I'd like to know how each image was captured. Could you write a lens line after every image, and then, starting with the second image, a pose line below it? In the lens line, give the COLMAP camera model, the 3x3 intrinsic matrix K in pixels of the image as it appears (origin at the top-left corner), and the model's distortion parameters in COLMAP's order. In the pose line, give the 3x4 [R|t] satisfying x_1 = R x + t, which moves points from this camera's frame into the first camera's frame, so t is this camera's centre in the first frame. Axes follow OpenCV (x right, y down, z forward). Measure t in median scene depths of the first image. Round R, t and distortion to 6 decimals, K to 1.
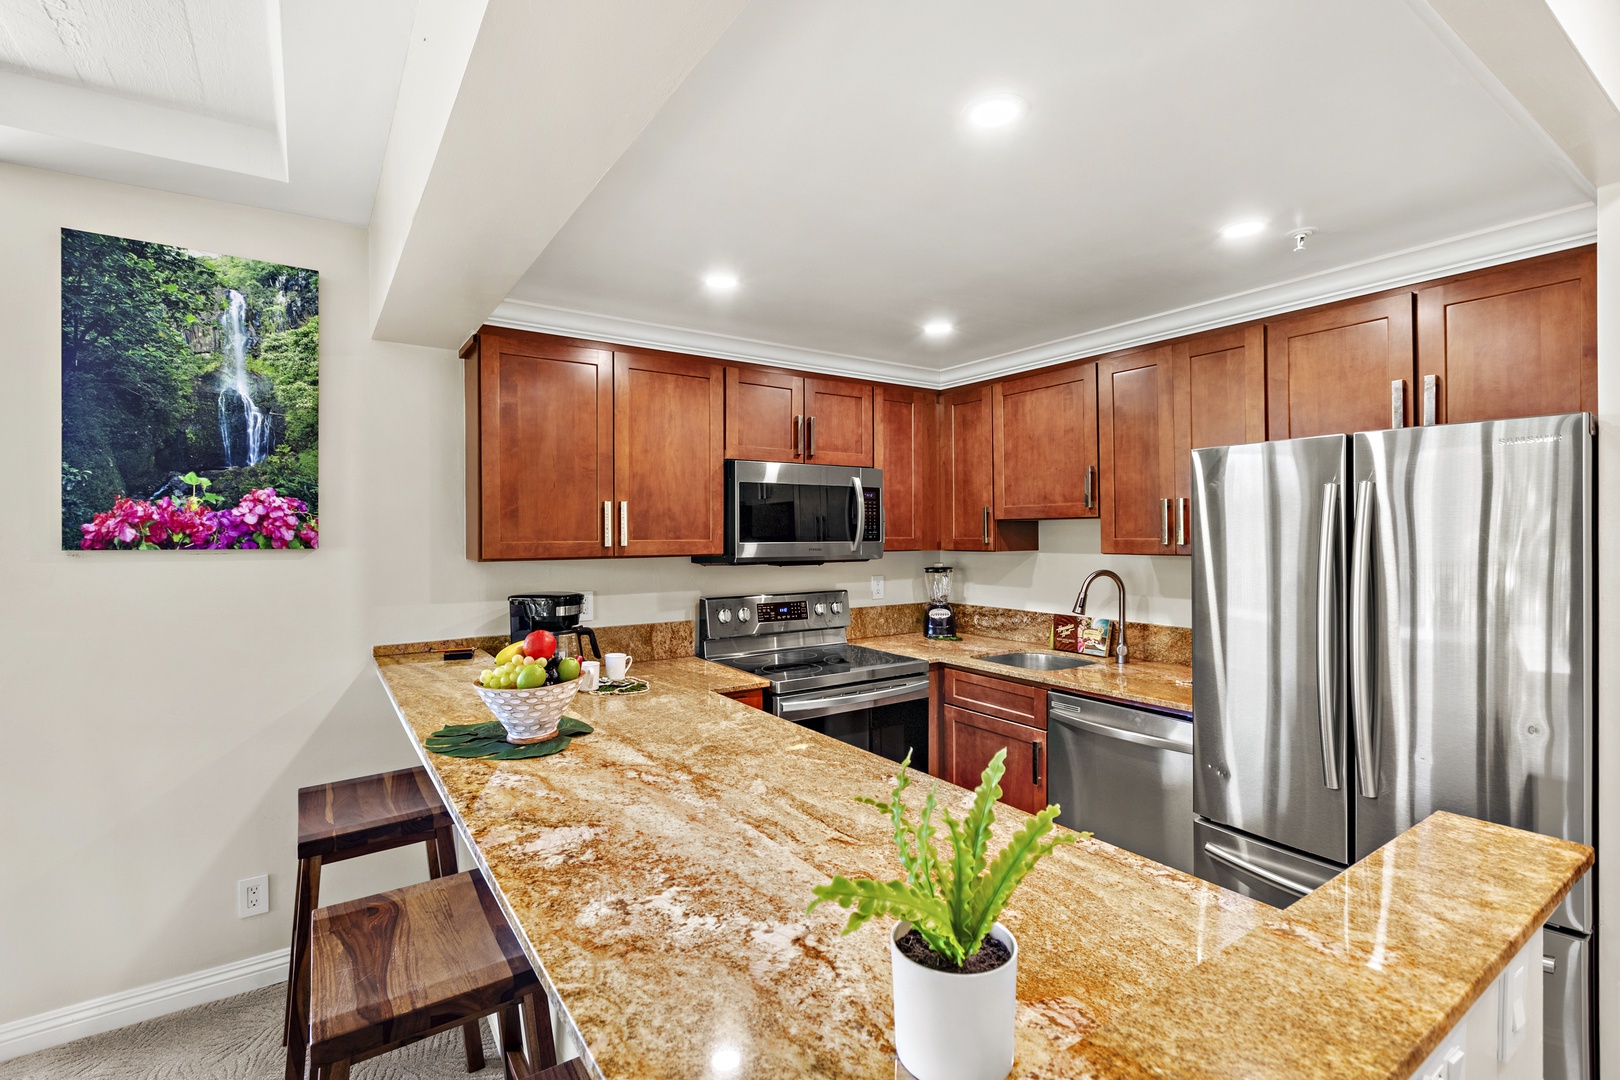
lens RADIAL K [[731.7, 0, 809.1], [0, 731.7, 536.0], [0, 0, 1]] dist [-0.004165, 0.000013]
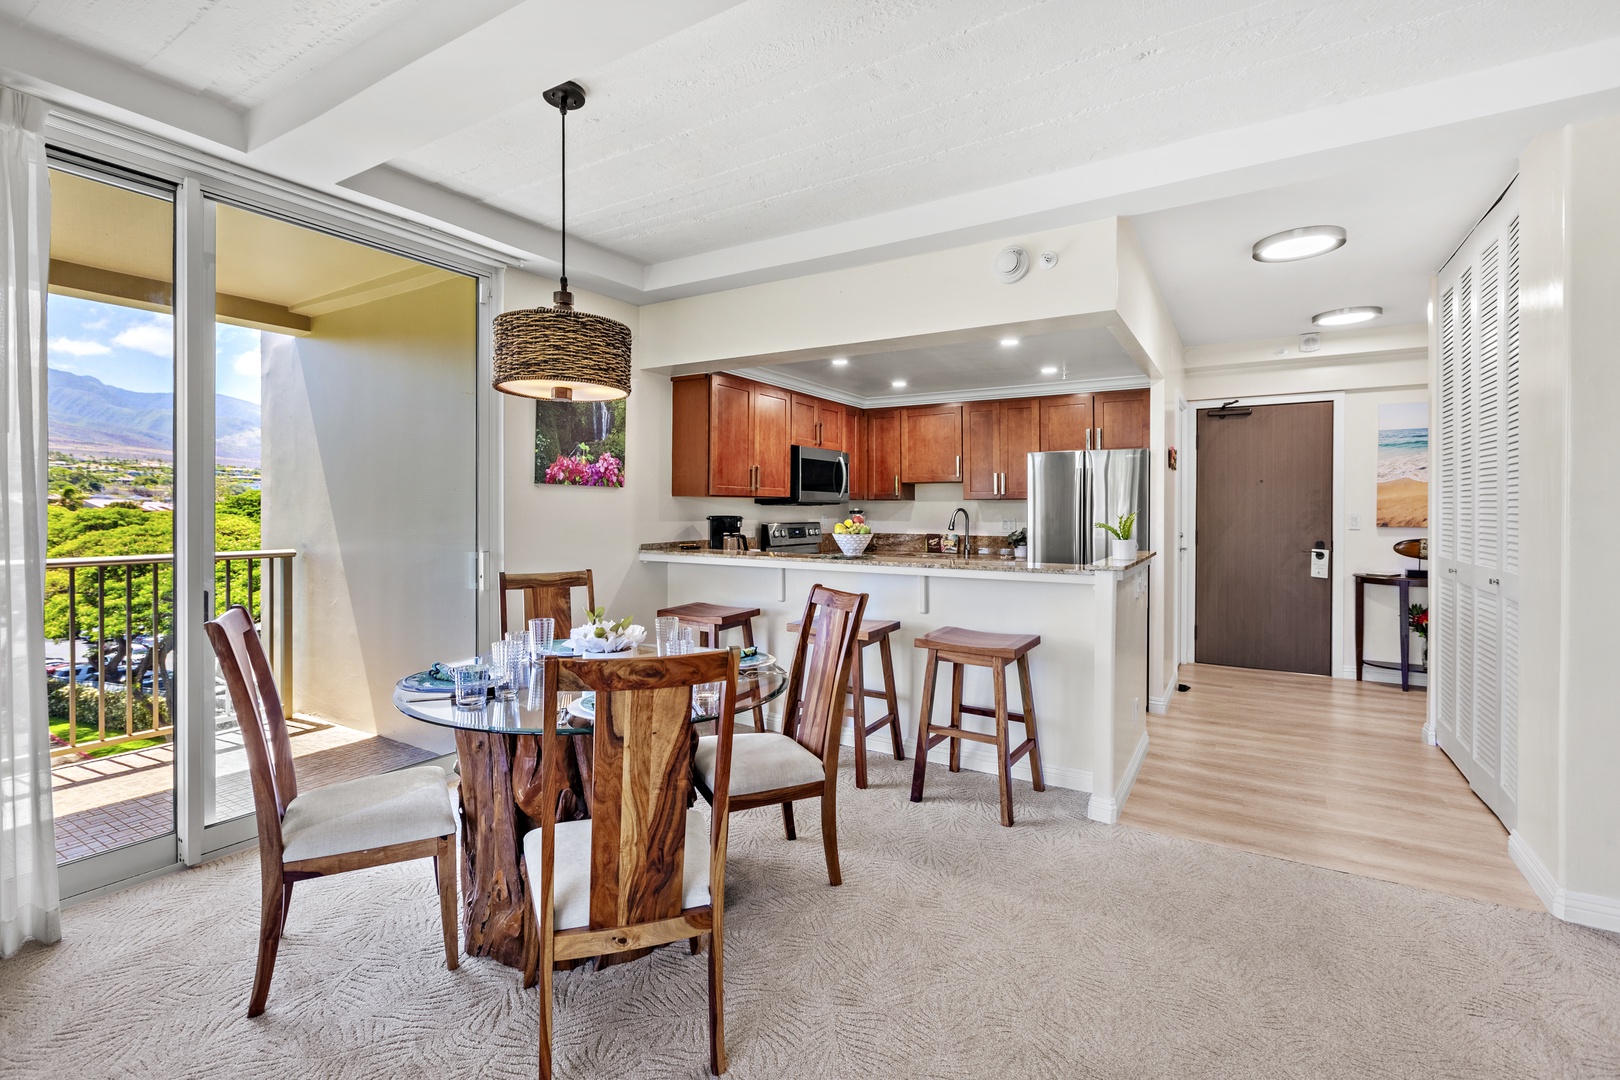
lens RADIAL K [[731.7, 0, 806.8], [0, 731.7, 513.5], [0, 0, 1]] dist [-0.004165, 0.000013]
pose [[0.910053, 0.005253, 0.414458, -1.034880], [-0.006073, 0.999981, 0.000659, 0.079182], [-0.414446, -0.003117, 0.910068, -0.831552]]
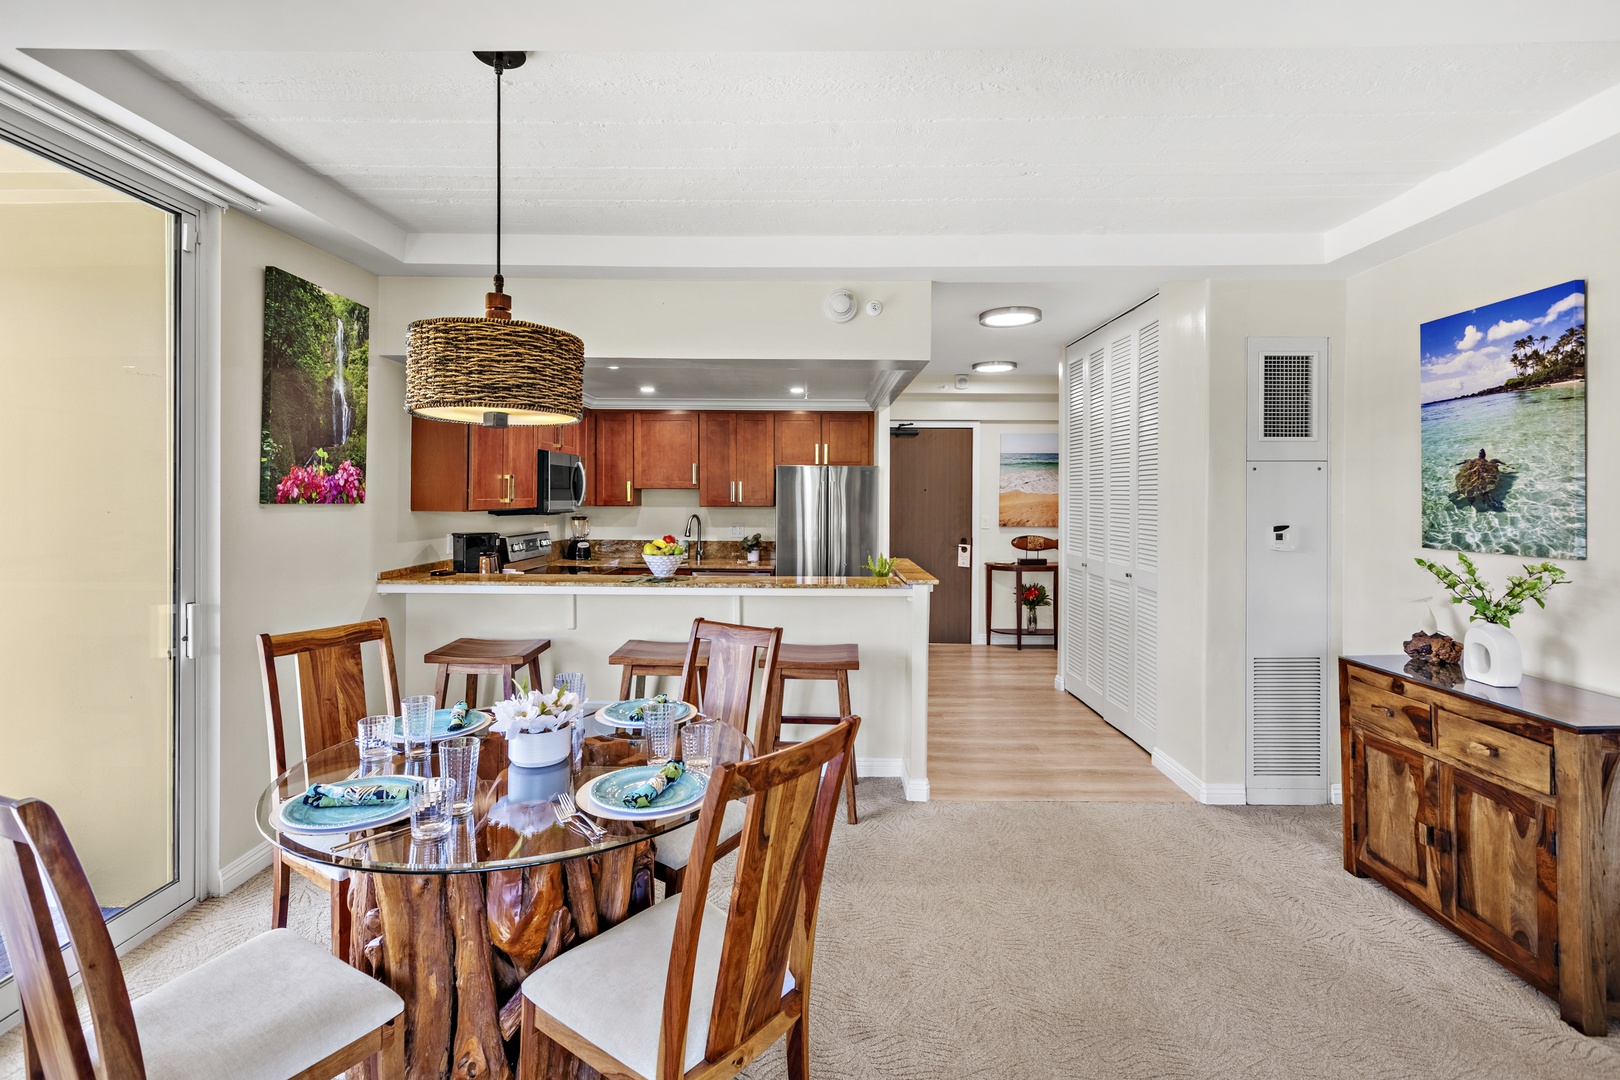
lens RADIAL K [[731.7, 0, 812.7], [0, 731.7, 496.6], [0, 0, 1]] dist [-0.004165, 0.000013]
pose [[0.561124, 0.007898, 0.827694, -1.394555], [-0.006575, 0.999965, -0.005084, 0.005580], [-0.827706, -0.002590, 0.561156, -0.526345]]
